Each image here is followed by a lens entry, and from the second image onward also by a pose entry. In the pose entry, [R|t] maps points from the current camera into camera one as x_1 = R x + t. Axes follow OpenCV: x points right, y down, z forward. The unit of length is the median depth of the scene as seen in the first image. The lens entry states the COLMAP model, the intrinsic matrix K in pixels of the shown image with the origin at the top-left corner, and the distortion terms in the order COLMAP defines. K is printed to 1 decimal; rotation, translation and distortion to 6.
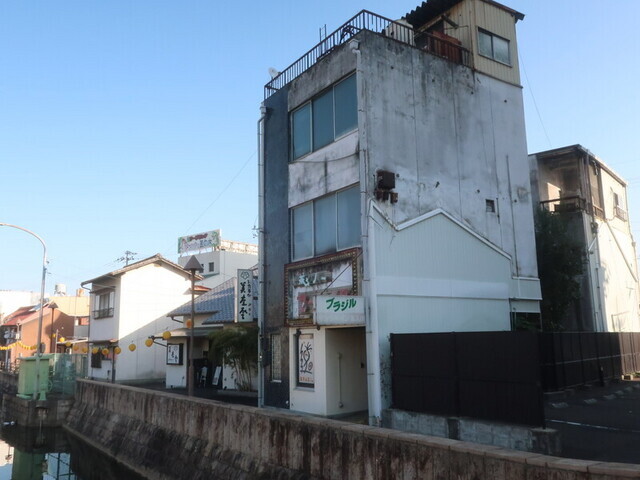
lens RADIAL K [[570.6, 0, 320.0], [0, 570.6, 240.0], [0, 0, 1]] dist [-0.001290, 0.020900]
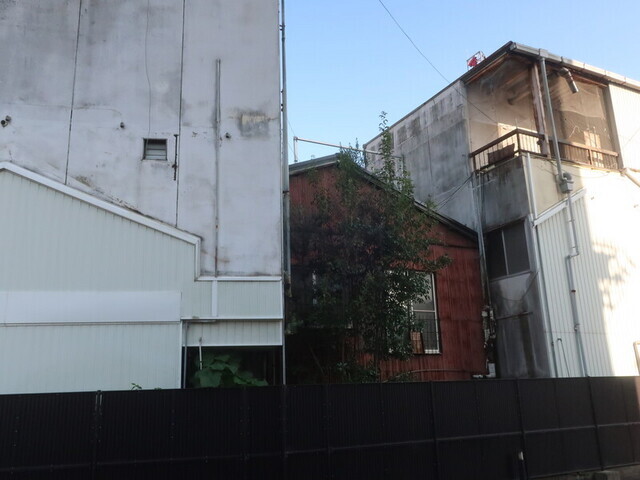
lens RADIAL K [[570.6, 0, 320.0], [0, 570.6, 240.0], [0, 0, 1]] dist [-0.001290, 0.020900]
pose [[0.923846, -0.118865, -0.363839, 0.616561], [0.088026, 0.991059, -0.100265, 0.090513], [0.372504, 0.060602, 0.926050, 0.555736]]
